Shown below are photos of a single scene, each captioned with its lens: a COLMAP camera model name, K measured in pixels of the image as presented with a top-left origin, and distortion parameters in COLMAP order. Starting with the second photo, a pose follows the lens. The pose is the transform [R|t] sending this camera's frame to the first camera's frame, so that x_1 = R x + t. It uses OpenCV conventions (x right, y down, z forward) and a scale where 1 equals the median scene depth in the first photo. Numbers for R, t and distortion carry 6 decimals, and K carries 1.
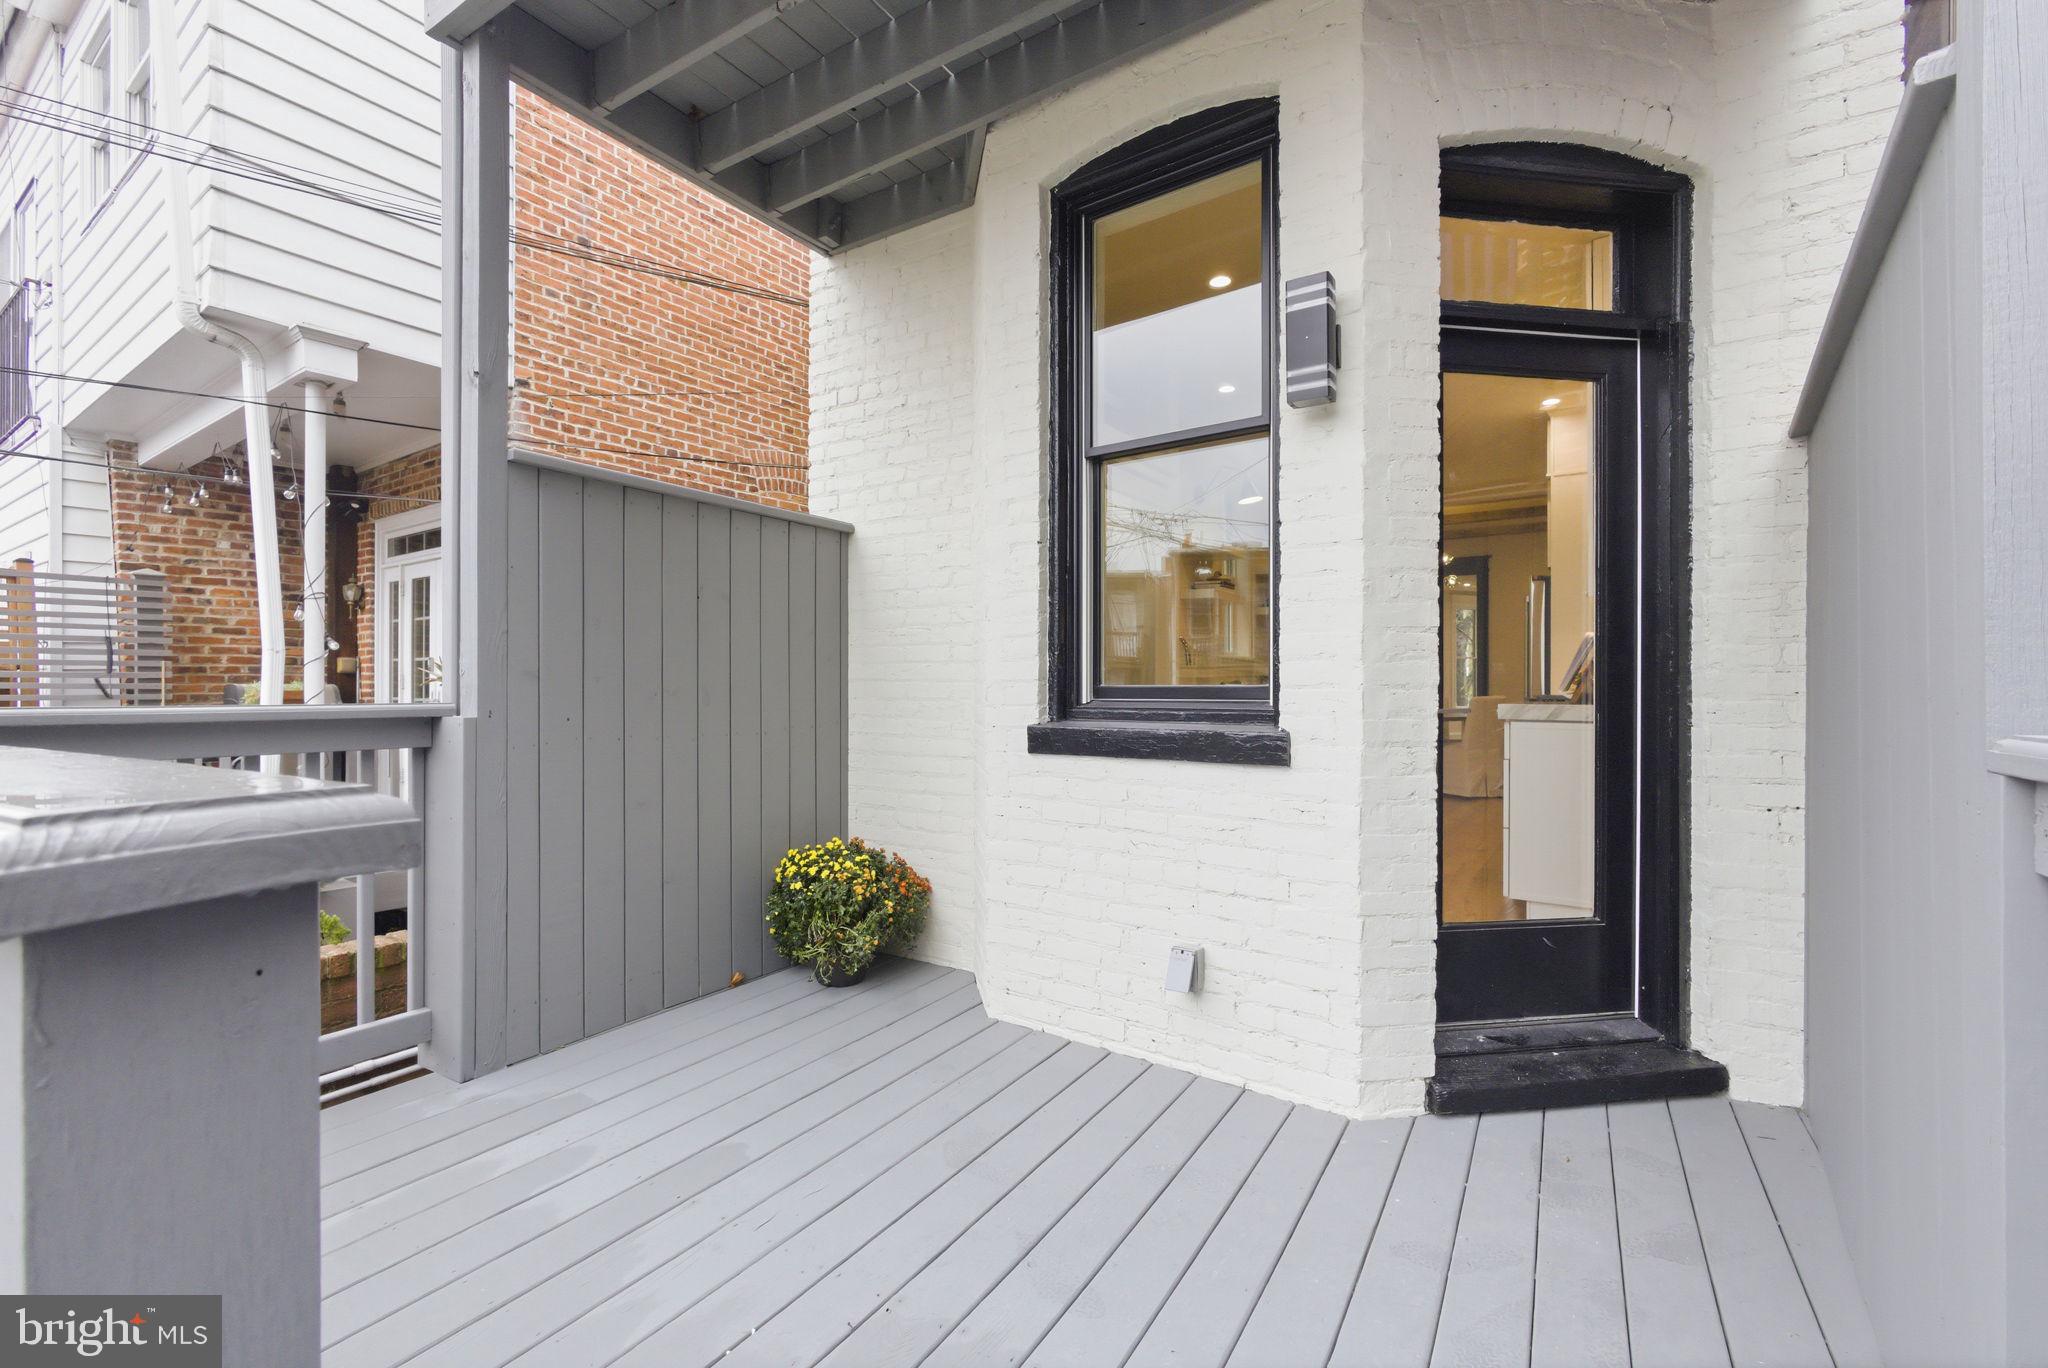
lens RADIAL K [[883.8, 0, 1015.8], [0, 883.8, 679.9], [0, 0, 1]] dist [-0.000298, 0.001452]
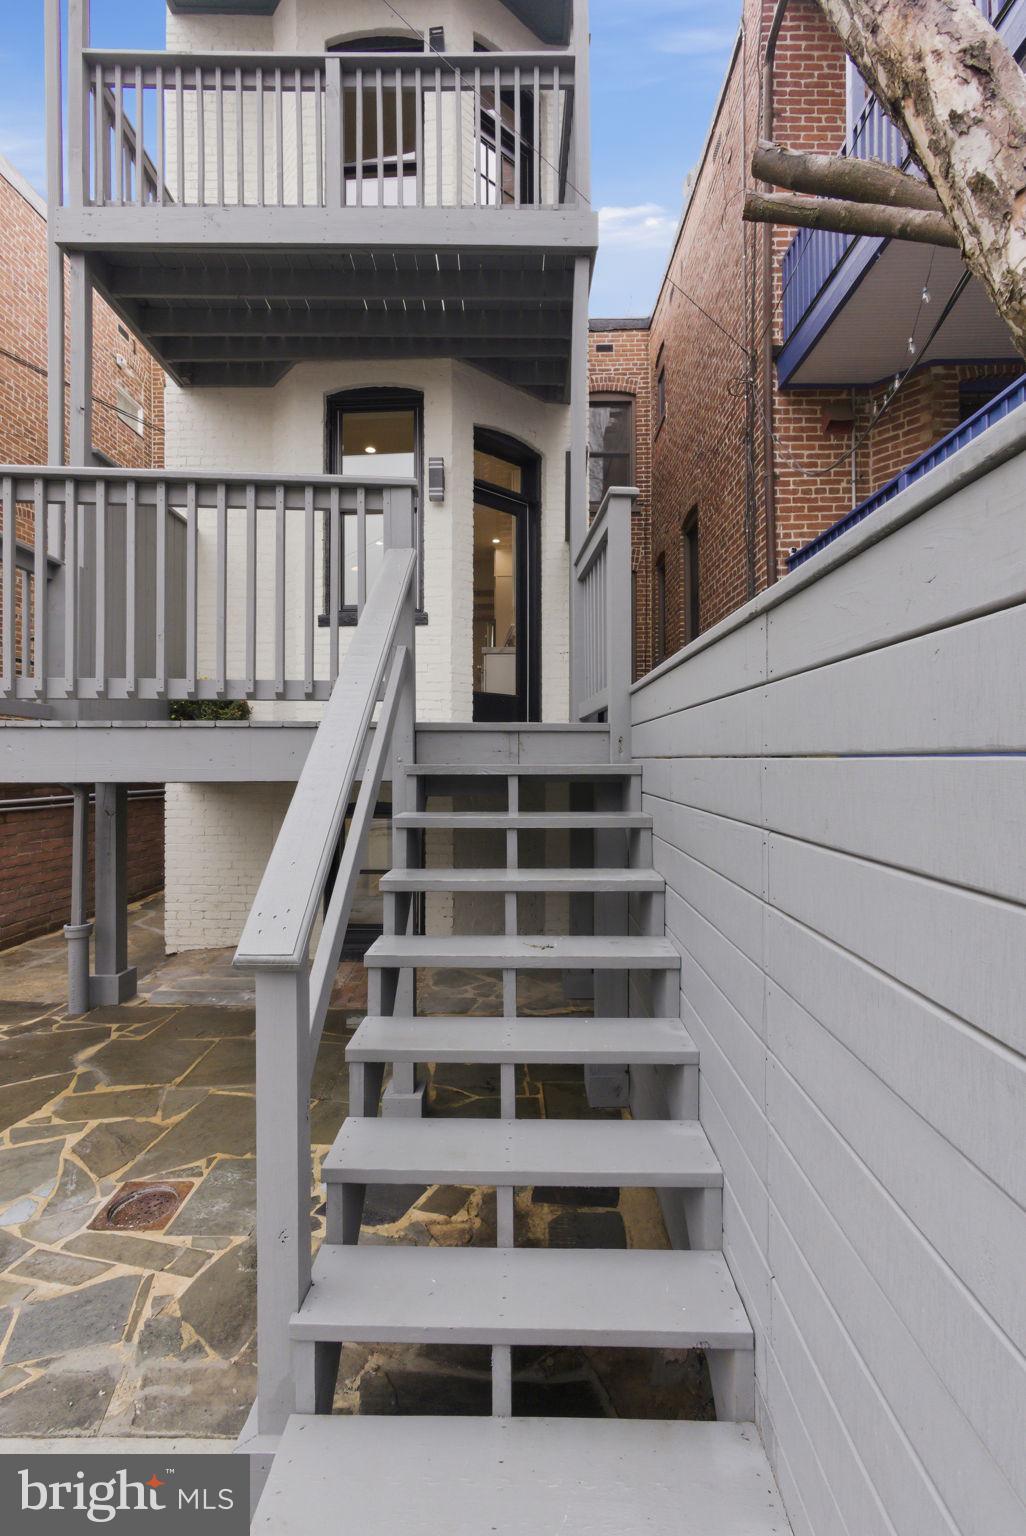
lens RADIAL K [[662.9, 0, 510.0], [0, 662.9, 738.0], [0, 0, 1]] dist [-0.000298, 0.001452]
pose [[0.836667, 0.009288, 0.547633, -0.617973], [0.002177, 0.999792, -0.020283, 0.489407], [-0.547708, 0.018163, 0.836473, -0.903953]]
